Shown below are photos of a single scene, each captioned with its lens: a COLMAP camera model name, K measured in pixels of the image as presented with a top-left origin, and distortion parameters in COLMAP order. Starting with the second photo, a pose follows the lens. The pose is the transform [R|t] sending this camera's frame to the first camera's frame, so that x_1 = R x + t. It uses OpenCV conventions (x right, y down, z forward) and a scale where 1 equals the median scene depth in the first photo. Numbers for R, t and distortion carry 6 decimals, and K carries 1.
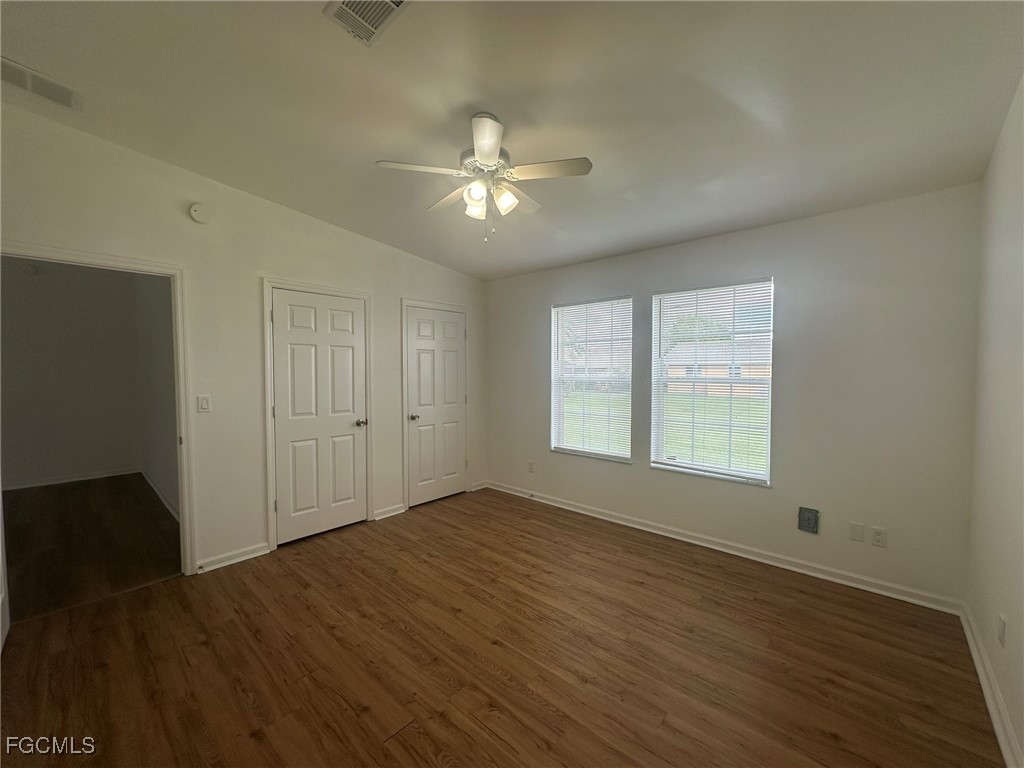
lens RADIAL K [[408.8, 0, 513.0], [0, 408.8, 384.4], [0, 0, 1]] dist [-0.004239, 0.000676]
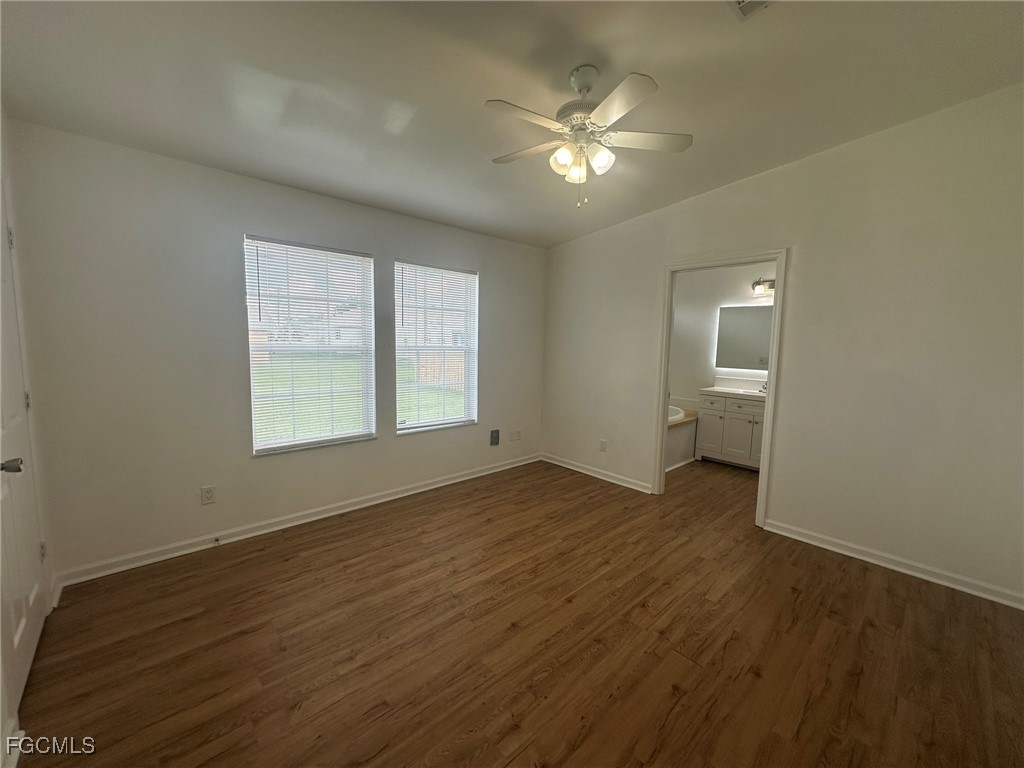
lens RADIAL K [[408.8, 0, 513.0], [0, 408.8, 384.4], [0, 0, 1]] dist [-0.004239, 0.000676]
pose [[0.088895, -0.103644, 0.990634, -0.794377], [0.015627, 0.994594, 0.102656, -0.027355], [-0.995918, 0.006355, 0.090034, 0.793600]]
